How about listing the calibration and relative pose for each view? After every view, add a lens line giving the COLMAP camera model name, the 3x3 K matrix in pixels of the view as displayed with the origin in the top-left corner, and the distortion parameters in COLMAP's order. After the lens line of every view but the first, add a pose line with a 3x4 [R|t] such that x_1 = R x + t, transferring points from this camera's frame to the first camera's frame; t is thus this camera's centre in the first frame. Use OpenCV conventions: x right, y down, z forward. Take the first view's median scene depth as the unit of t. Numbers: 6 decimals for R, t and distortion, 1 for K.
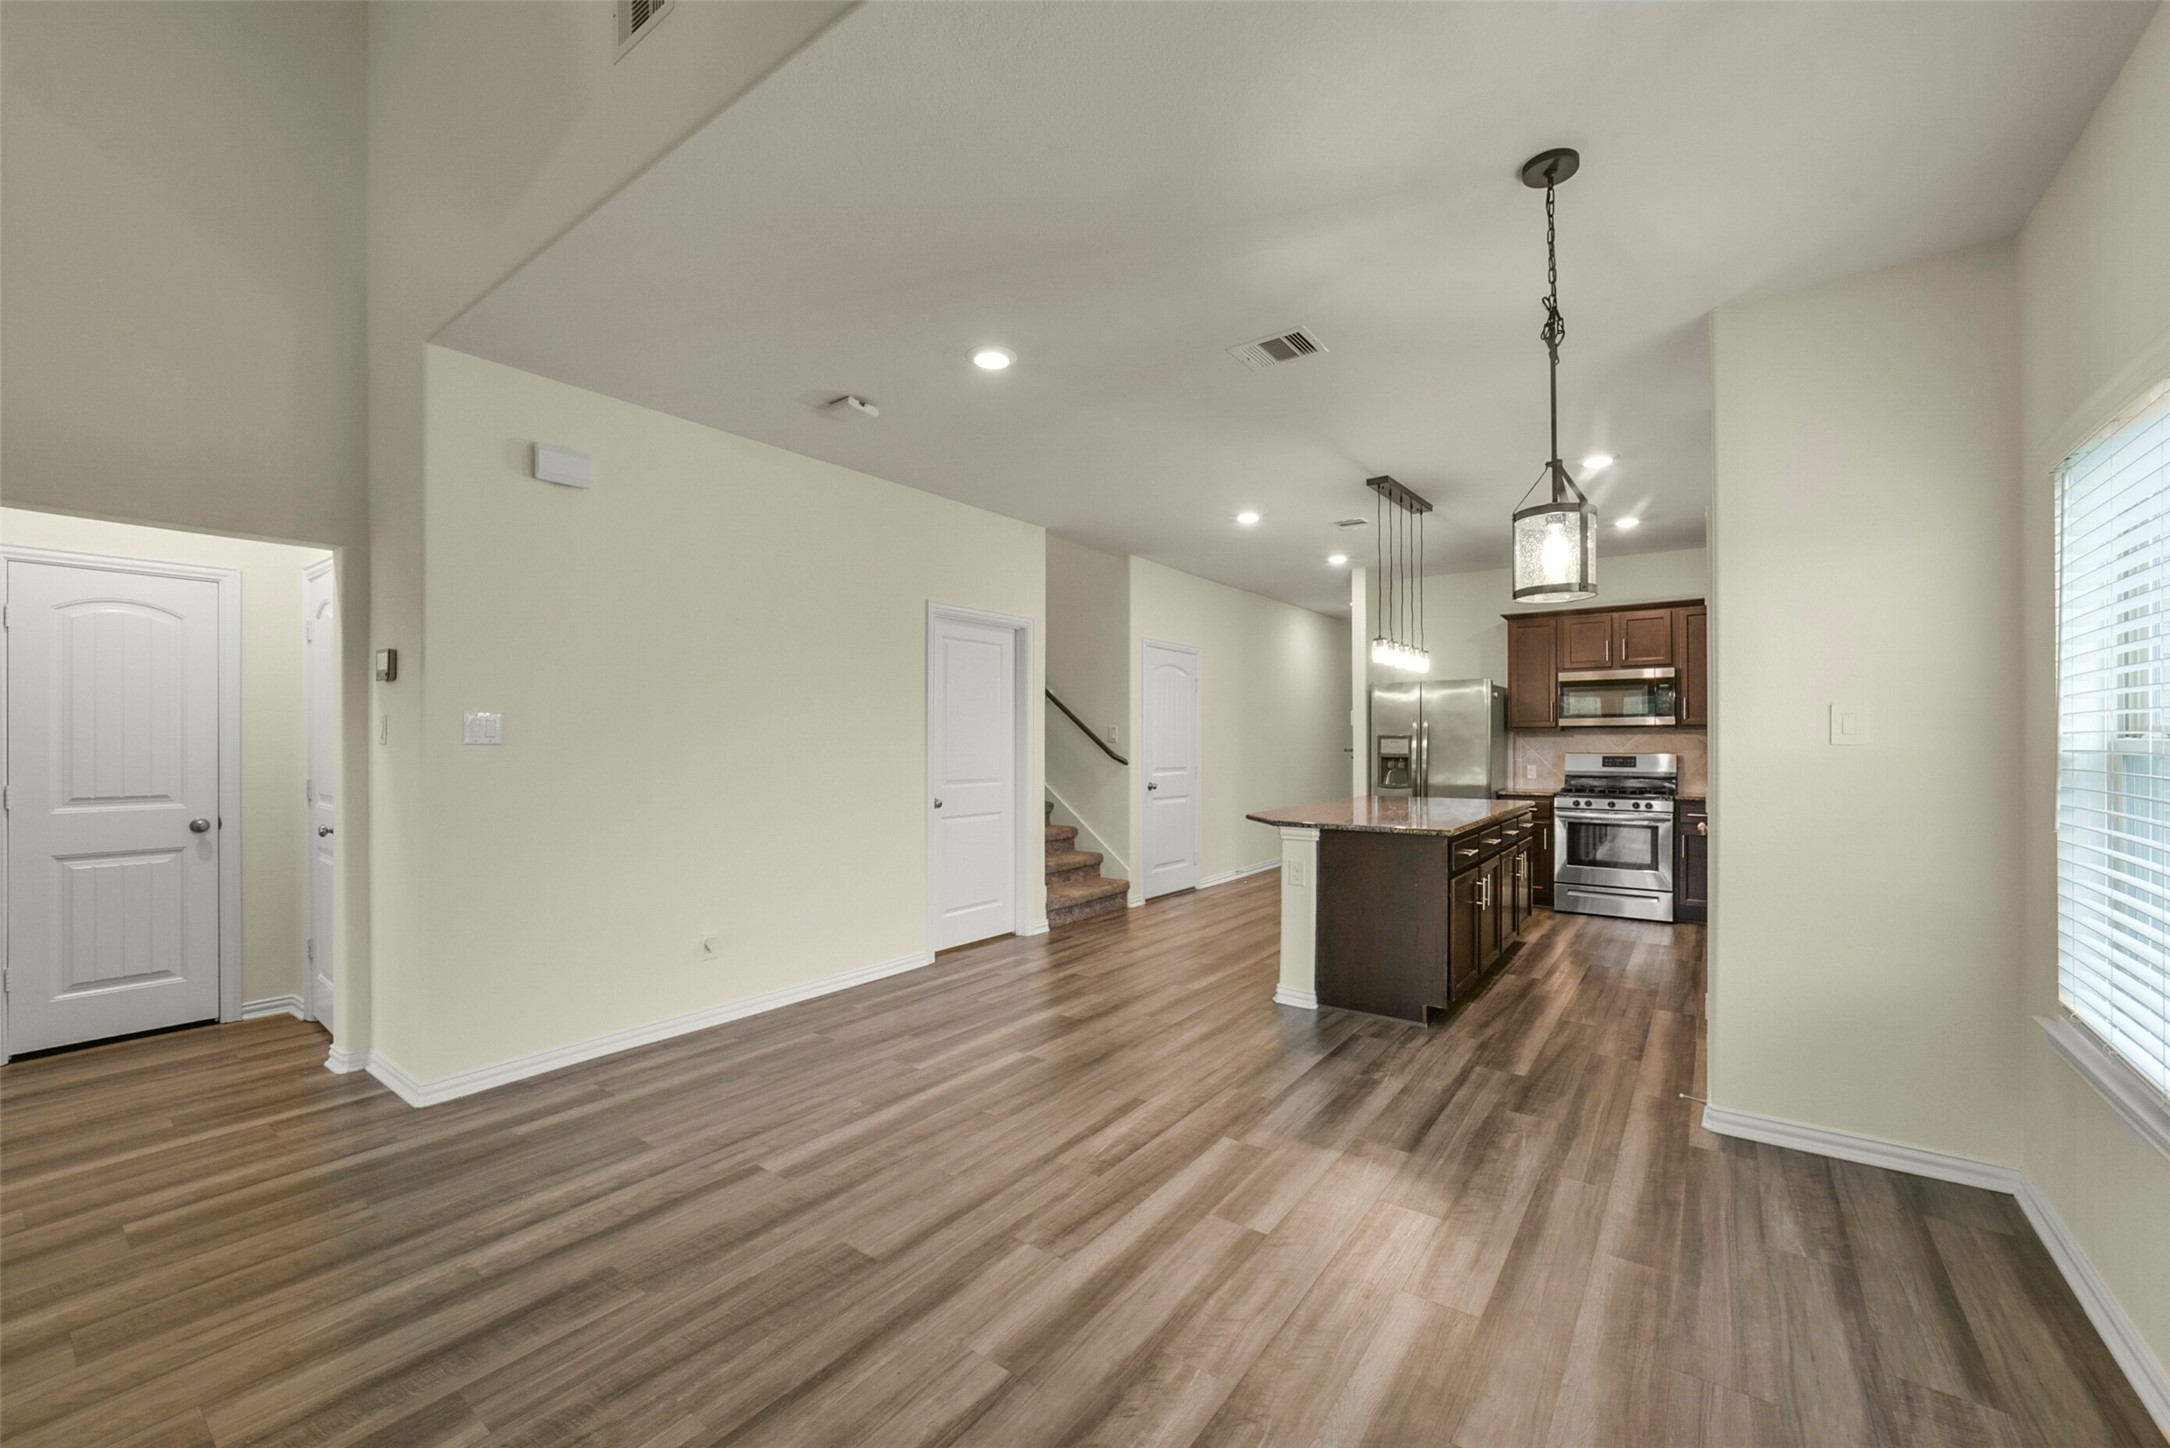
lens RADIAL K [[857.5, 0, 1083.3], [0, 857.5, 746.6], [0, 0, 1]] dist [-0.022159, 0.006909]
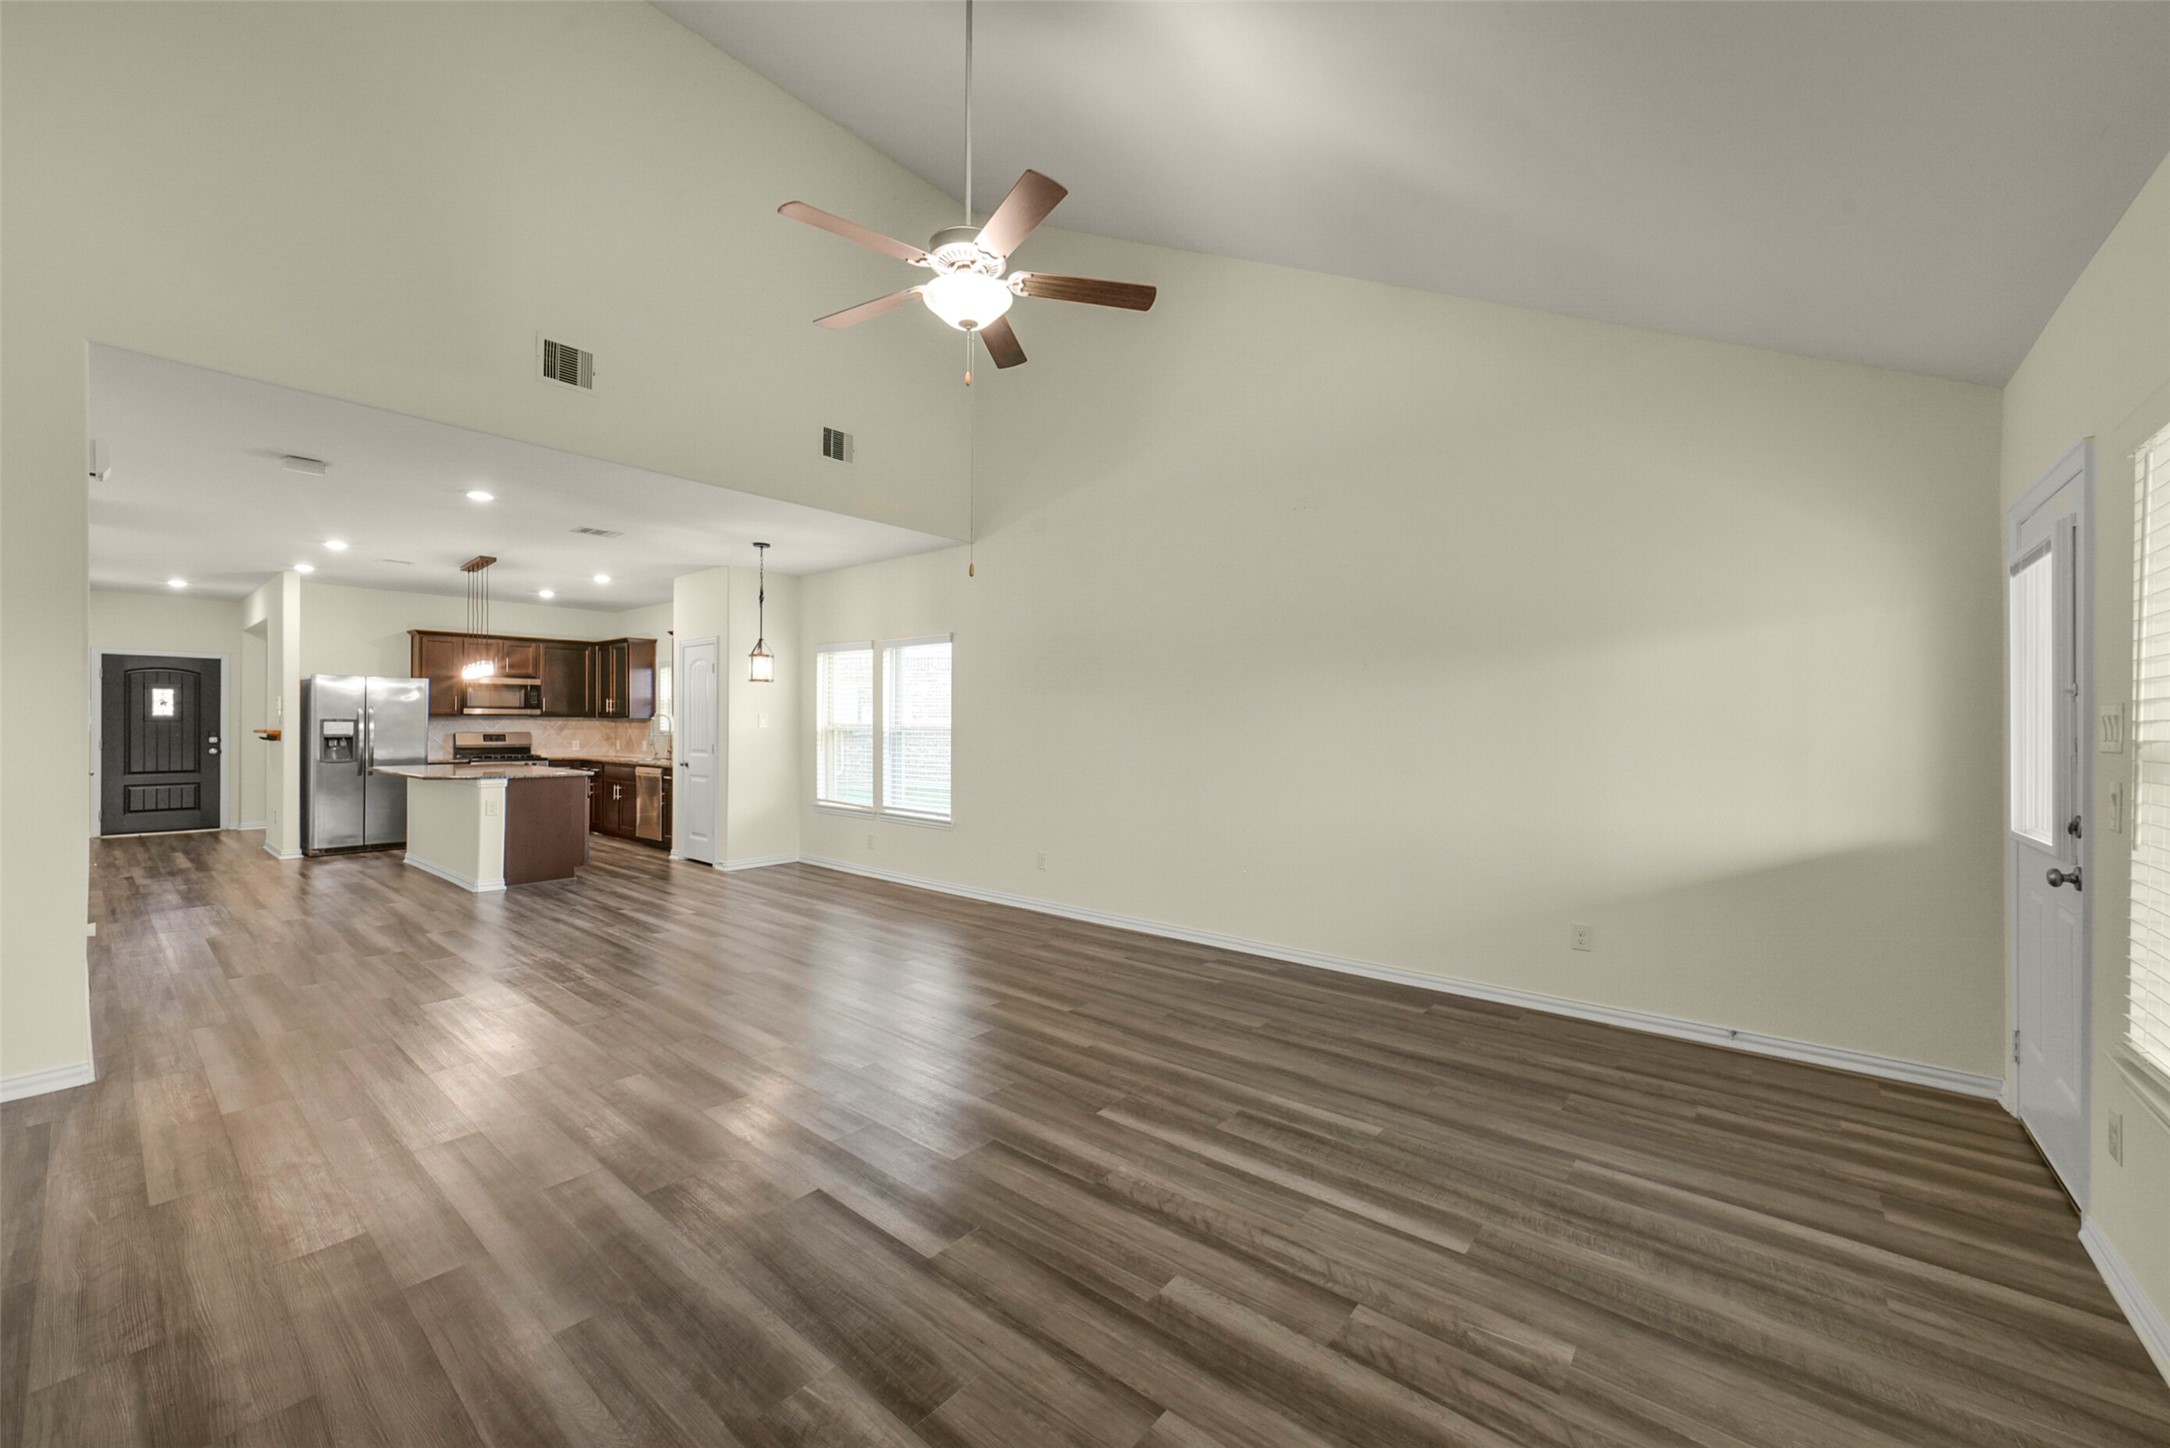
lens RADIAL K [[857.5, 0, 1095.1], [0, 857.5, 723.4], [0, 0, 1]] dist [-0.022159, 0.006909]
pose [[0.054871, 0.000842, 0.998493, -0.982906], [0.000473, 1.000000, -0.000869, -0.007233], [-0.998493, 0.000520, 0.054871, -0.167422]]
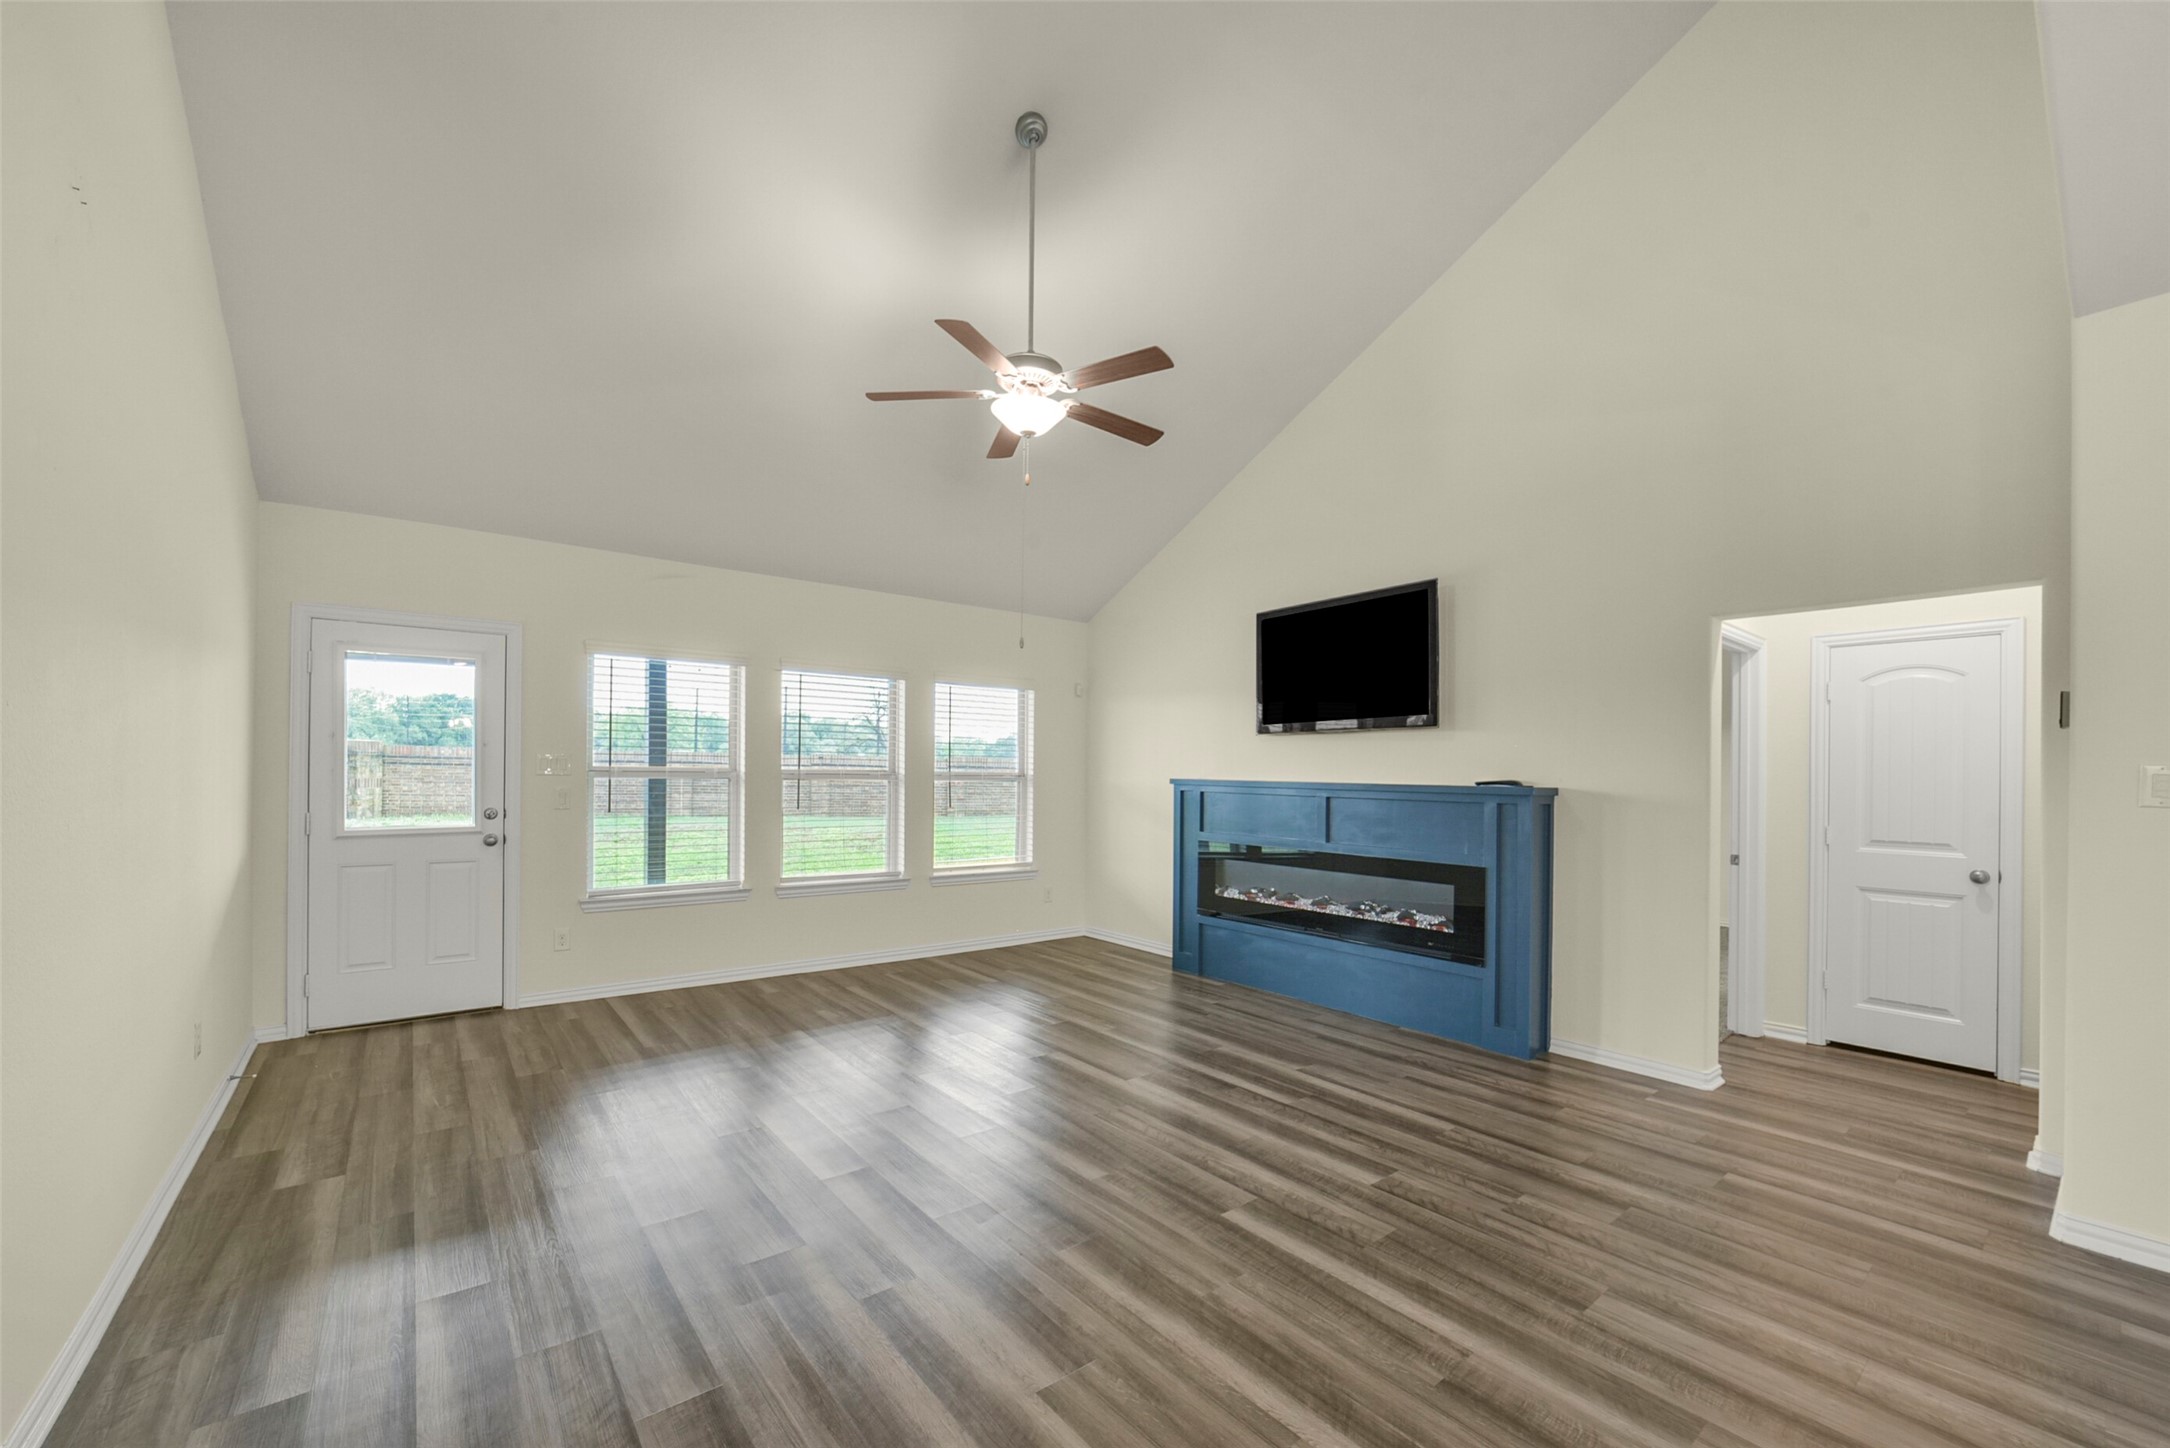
lens RADIAL K [[857.5, 0, 1096.8], [0, 857.5, 761.7], [0, 0, 1]] dist [-0.022159, 0.006909]
pose [[-0.243976, -0.017007, -0.969632, 0.138207], [-0.018692, 0.999743, -0.012832, -0.008181], [0.969601, 0.014994, -0.244231, 0.148722]]
